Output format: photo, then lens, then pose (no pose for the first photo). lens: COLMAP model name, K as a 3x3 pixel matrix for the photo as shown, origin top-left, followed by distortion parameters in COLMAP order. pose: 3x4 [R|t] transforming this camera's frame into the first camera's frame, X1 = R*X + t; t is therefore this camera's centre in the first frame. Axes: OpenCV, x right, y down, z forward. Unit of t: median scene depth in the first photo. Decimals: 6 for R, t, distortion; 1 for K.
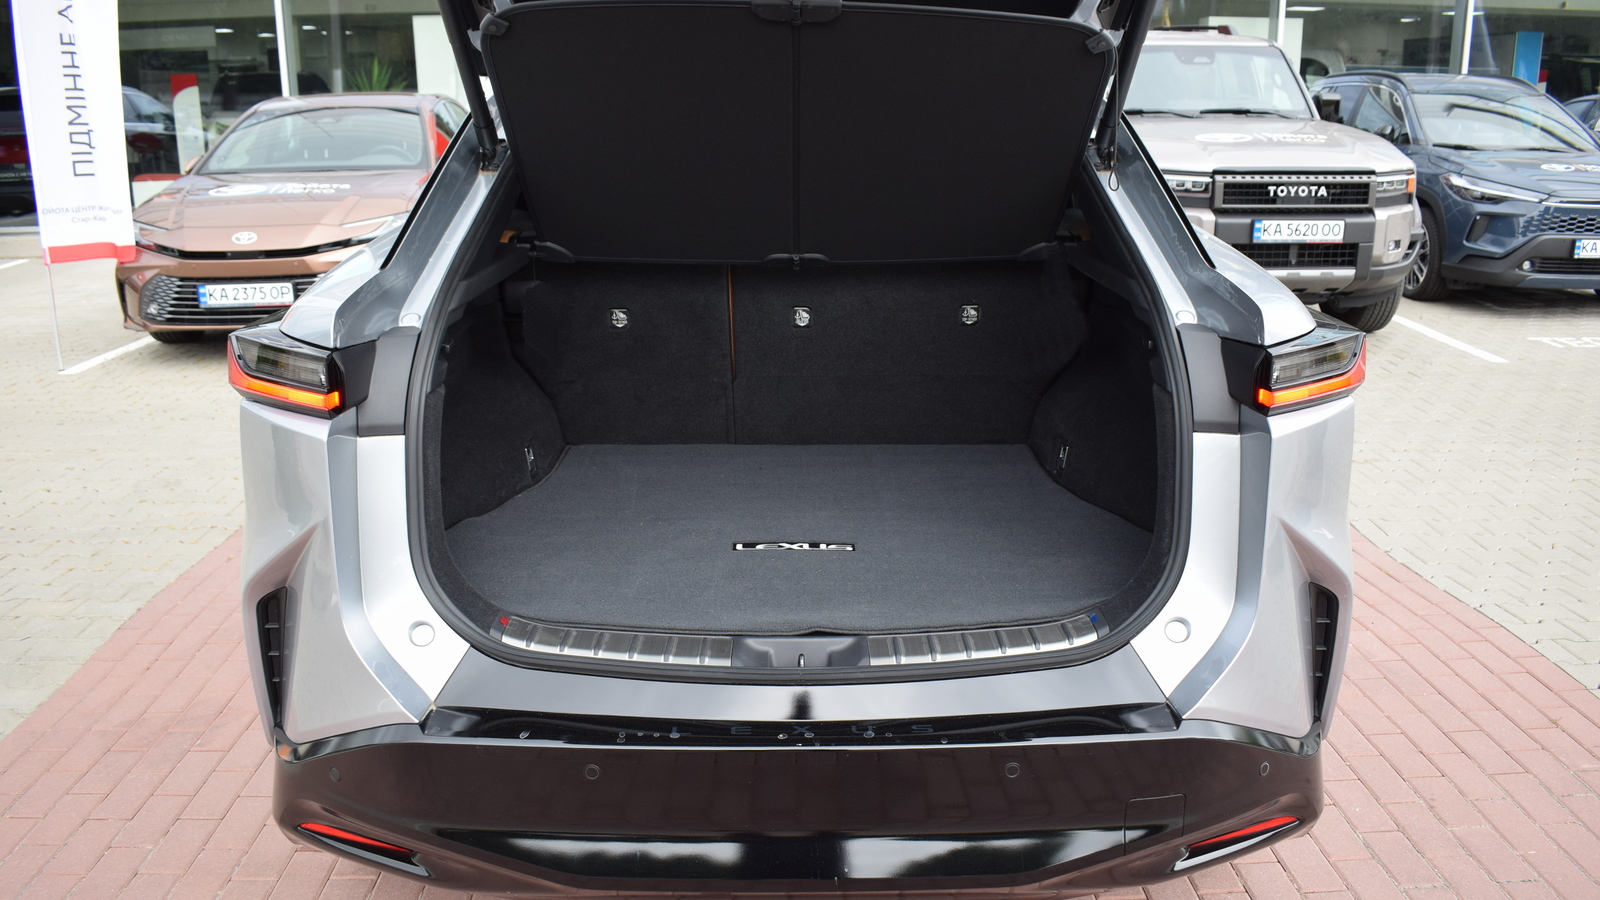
lens RADIAL K [[1288.3, 0, 800.0], [0, 1288.3, 450.0], [0, 0, 1]] dist [-0.095797, 0.003653]
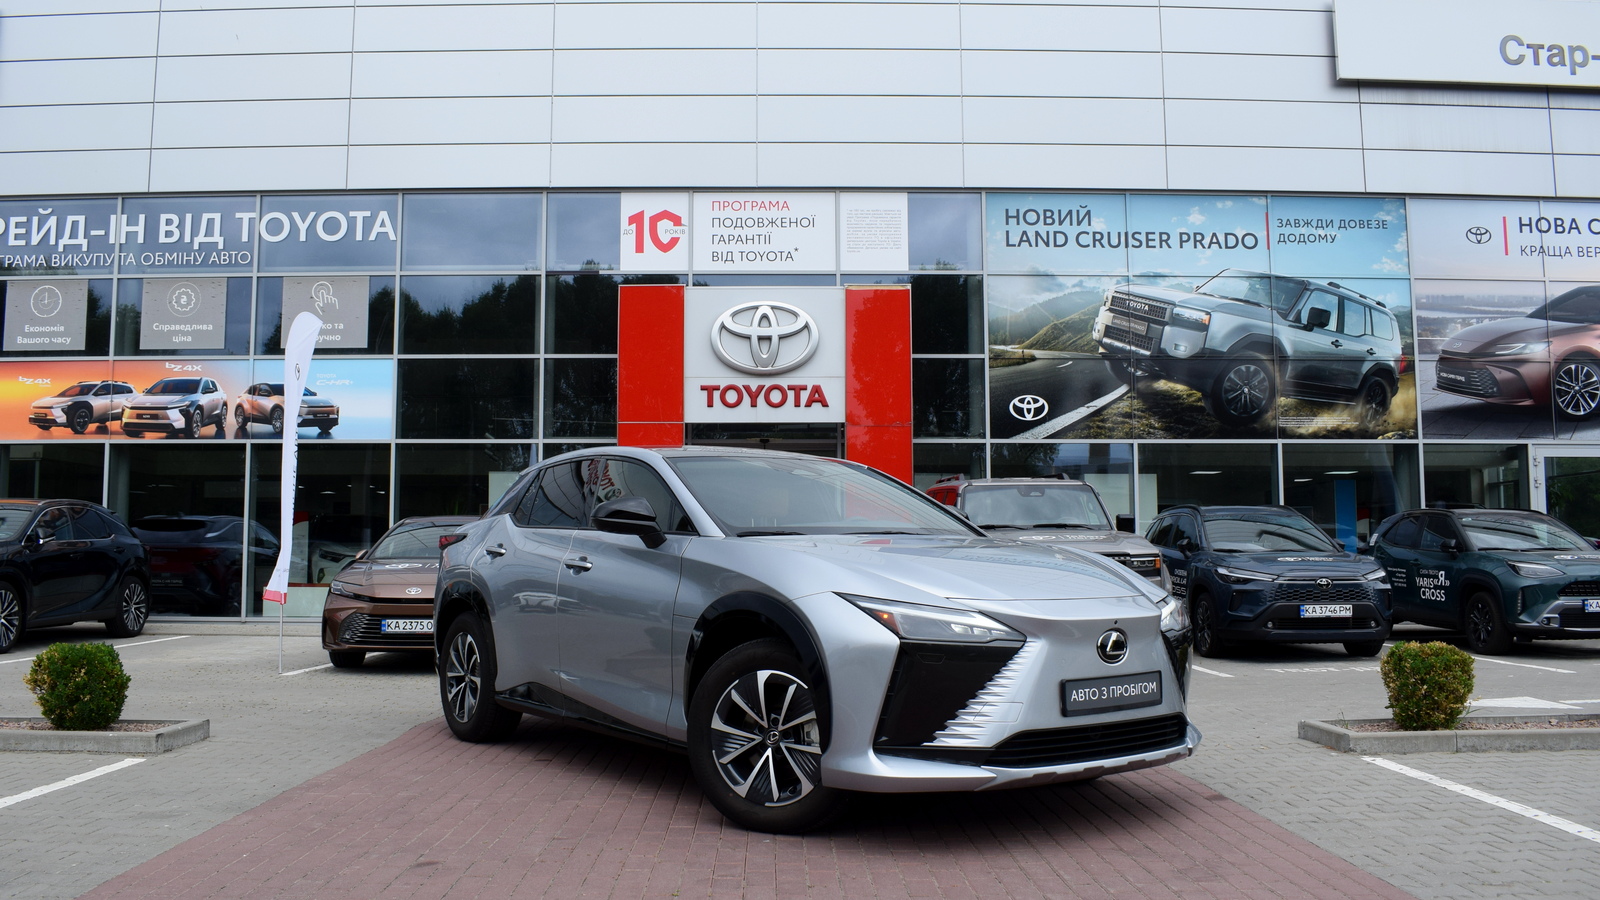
lens RADIAL K [[1288.4, 0, 767.0], [0, 1288.4, 452.3], [0, 0, 1]] dist [-0.095336, 0.007357]
pose [[0.999738, 0.004159, -0.022515, 0.038717], [-0.011818, 0.935988, -0.351834, 0.226966], [0.019610, 0.352008, 0.935791, -0.551369]]
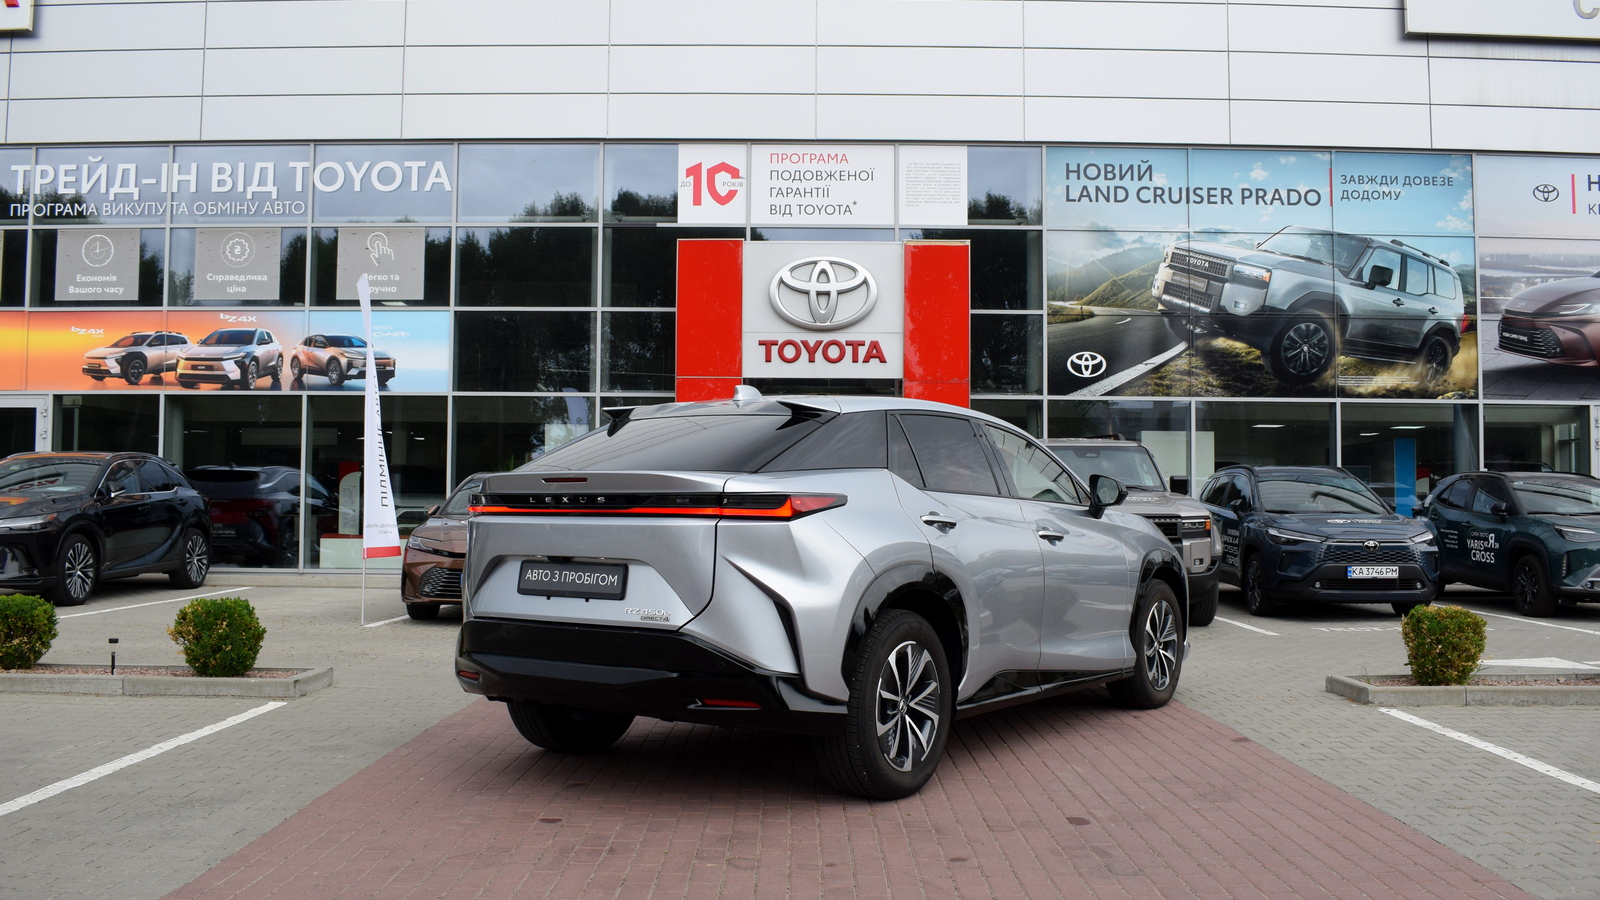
lens RADIAL K [[1369.1, 0, 800.0], [0, 1369.1, 450.0], [0, 0, 1]] dist [-0.090189, 0.009093]
pose [[0.999511, 0.012255, -0.028752, 0.012505], [-0.020620, 0.949872, -0.311957, 0.257466], [0.023488, 0.312398, 0.949661, -0.715140]]
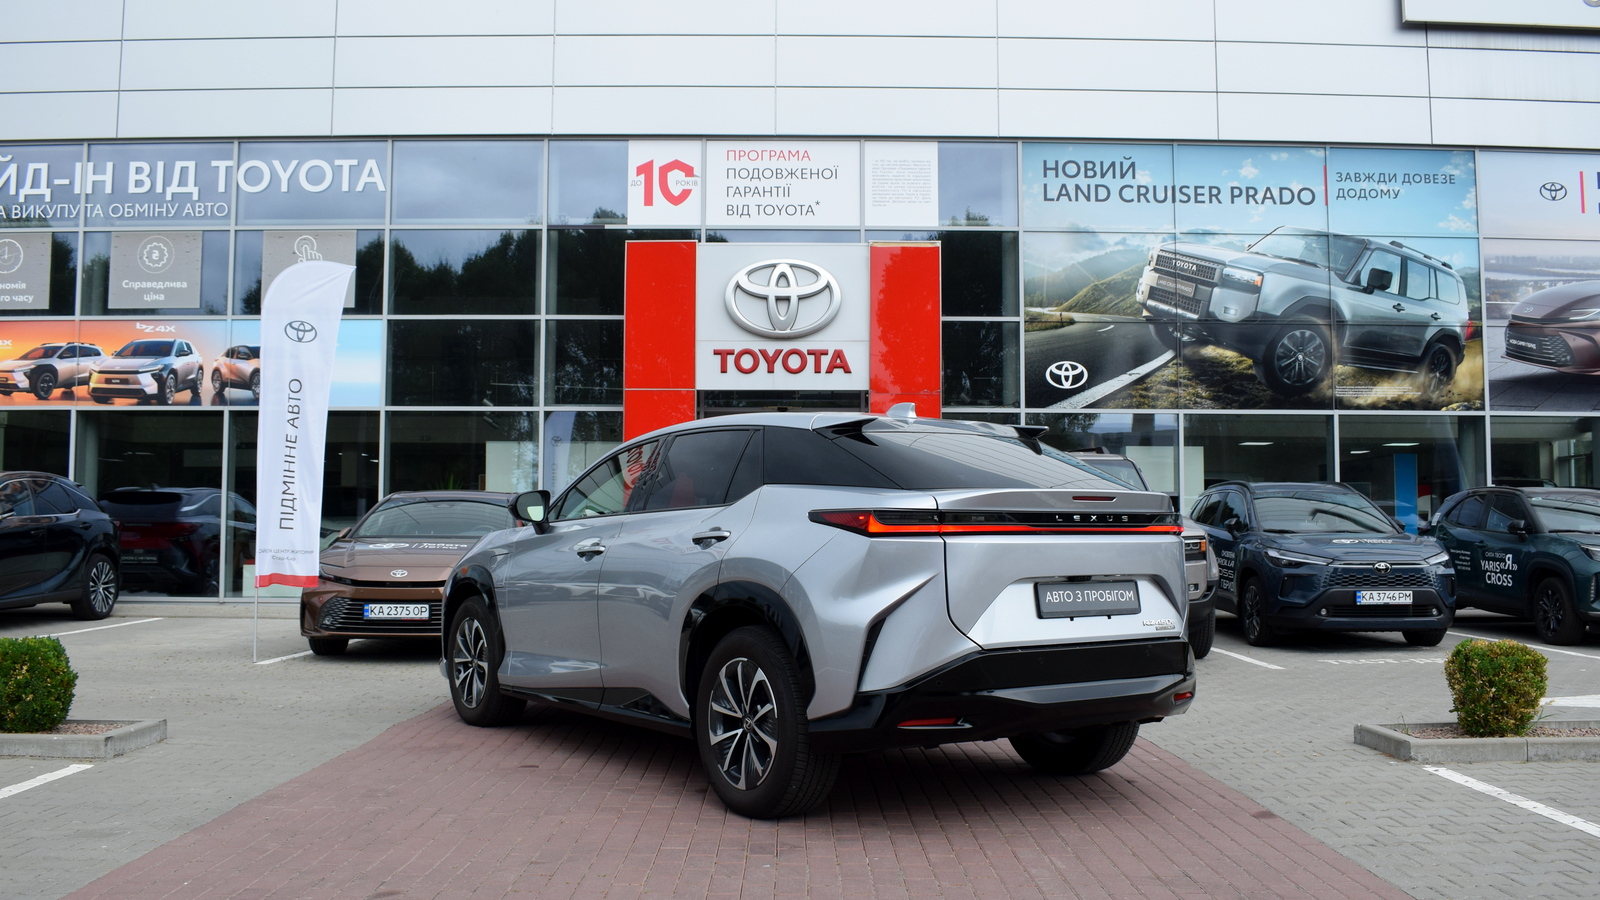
lens RADIAL K [[1369.1, 0, 800.0], [0, 1369.1, 450.0], [0, 0, 1]] dist [-0.090189, 0.009093]
pose [[0.999846, 0.008314, -0.015447, 0.048066], [-0.012938, 0.944153, -0.329254, 0.208286], [0.011847, 0.329403, 0.944115, -0.526511]]
